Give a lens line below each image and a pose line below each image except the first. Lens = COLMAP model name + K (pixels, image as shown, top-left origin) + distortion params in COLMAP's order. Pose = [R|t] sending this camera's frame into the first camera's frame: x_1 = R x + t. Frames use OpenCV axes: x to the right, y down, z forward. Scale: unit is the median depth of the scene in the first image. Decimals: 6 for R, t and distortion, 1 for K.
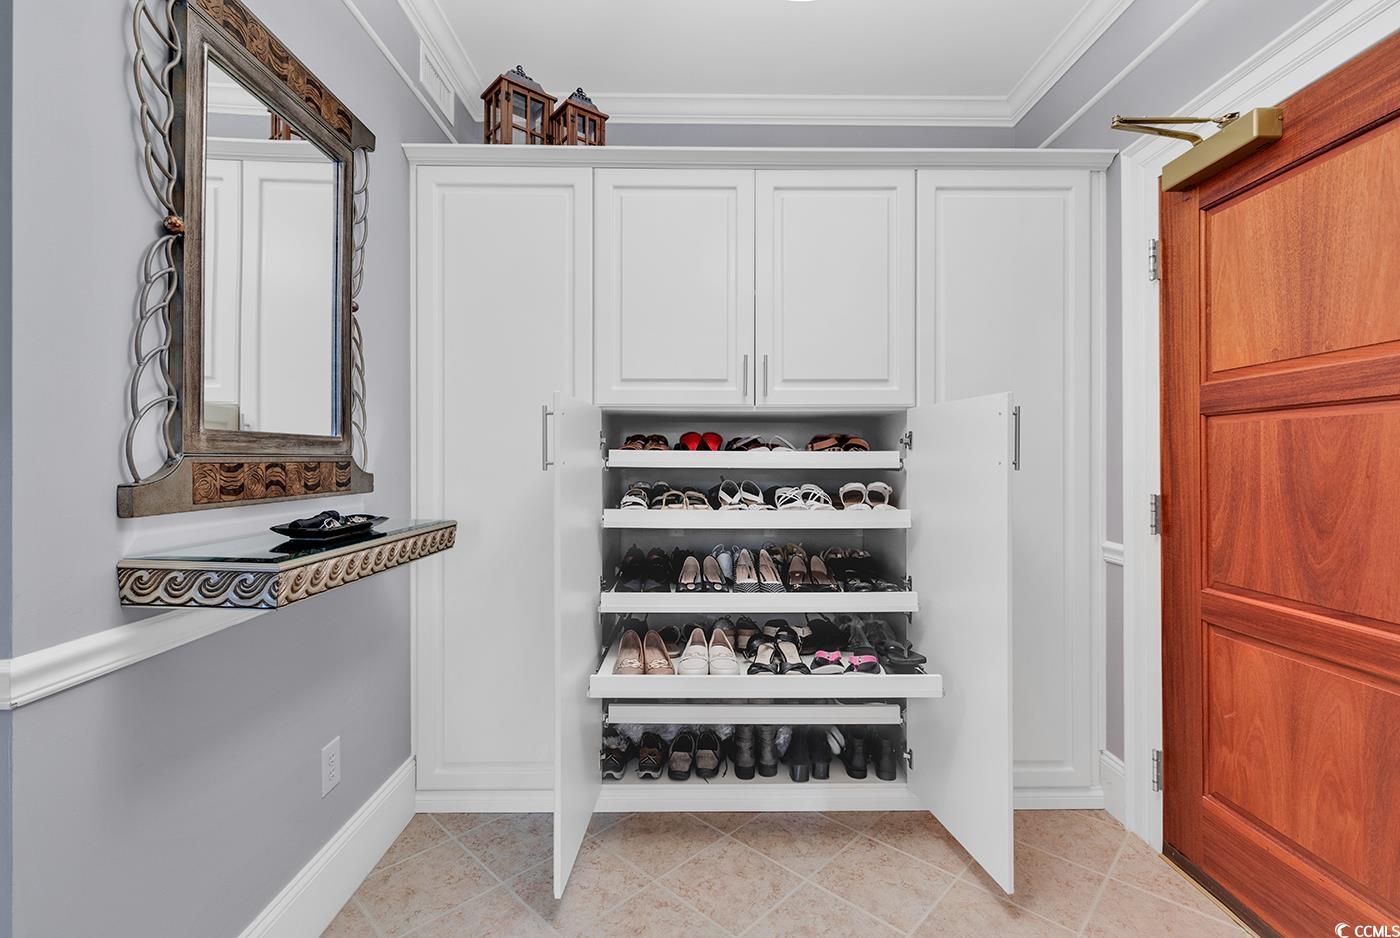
lens RADIAL K [[634.2, 0, 701.2], [0, 634.2, 459.7], [0, 0, 1]] dist [0.005011, 0.000427]
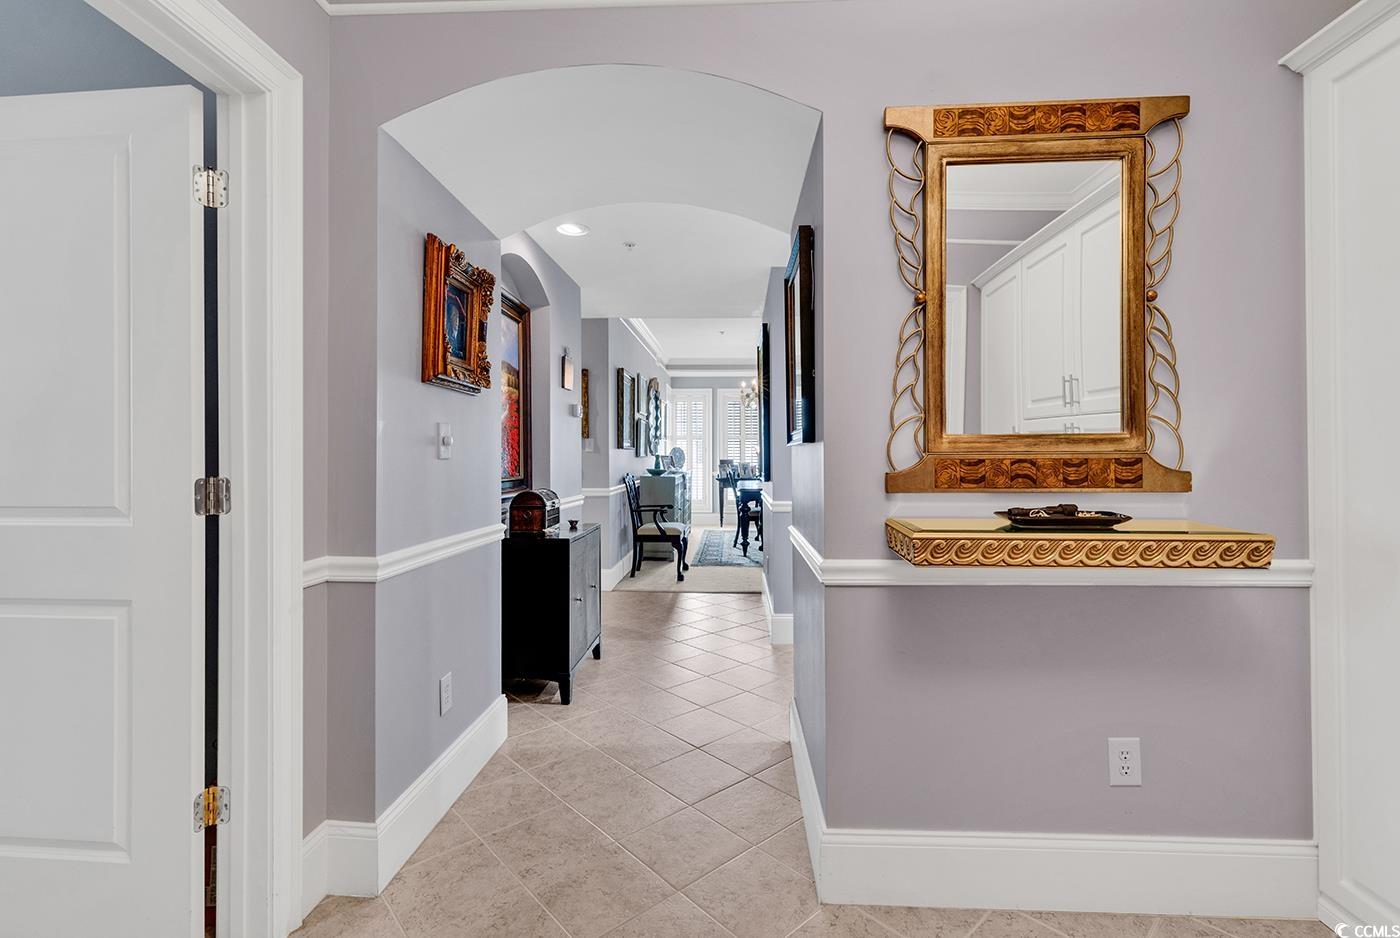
lens RADIAL K [[634.2, 0, 698.3], [0, 634.2, 463.2], [0, 0, 1]] dist [0.005011, 0.000427]
pose [[-0.057009, -0.002991, -0.998369, 0.470600], [0.002448, 0.999992, -0.003136, 0.012474], [0.998371, -0.002623, -0.057001, 0.395769]]
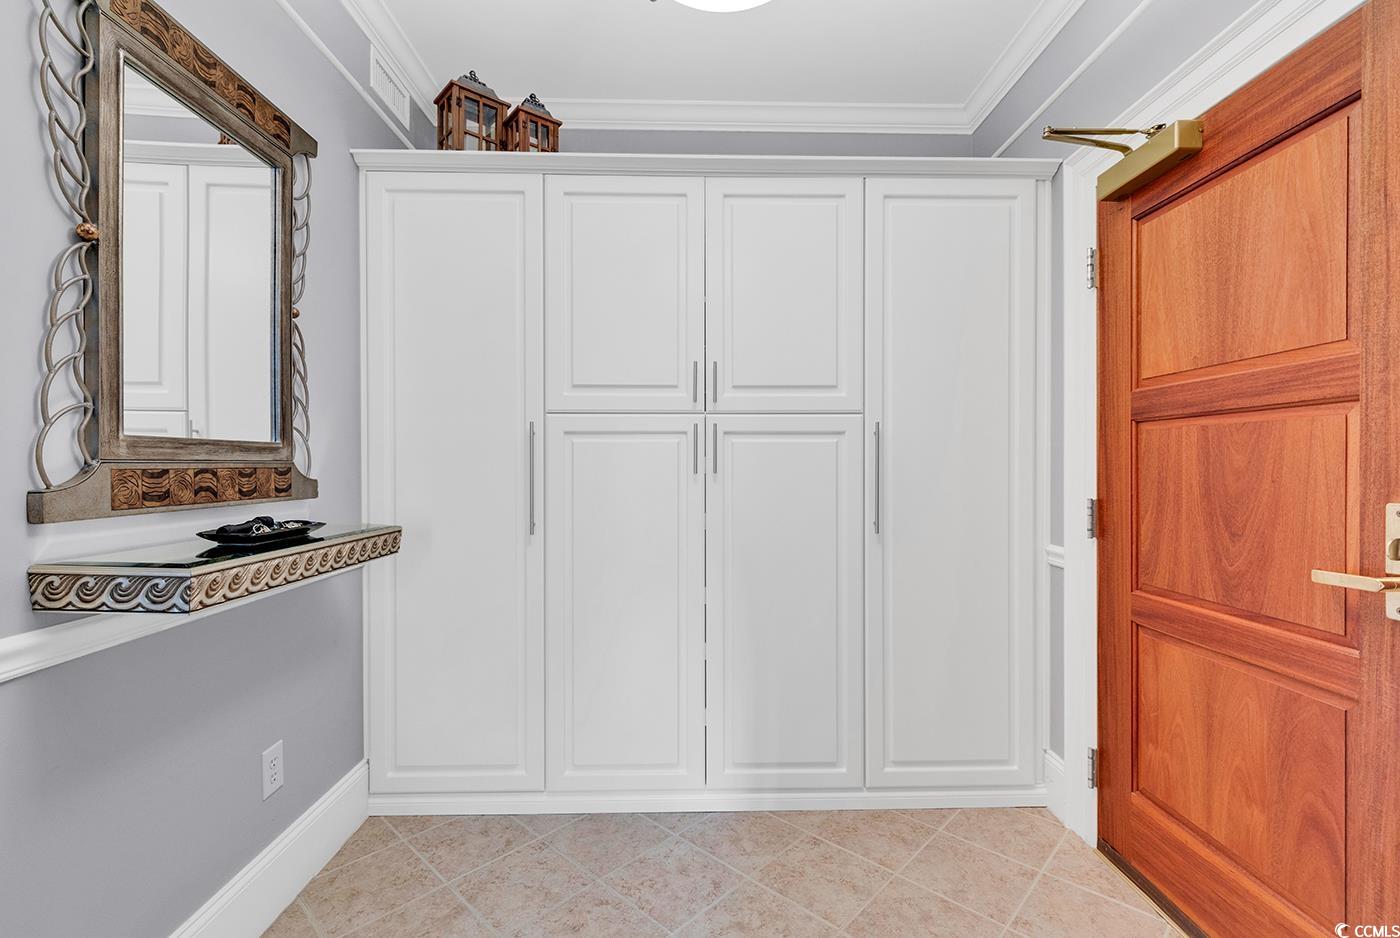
lens RADIAL K [[634.2, 0, 701.9], [0, 634.2, 470.1], [0, 0, 1]] dist [0.005011, 0.000427]
pose [[0.999927, -0.001065, 0.012030, 0.088539], [0.000962, 0.999963, 0.008519, -0.000867], [-0.012039, -0.008507, 0.999891, -0.013445]]
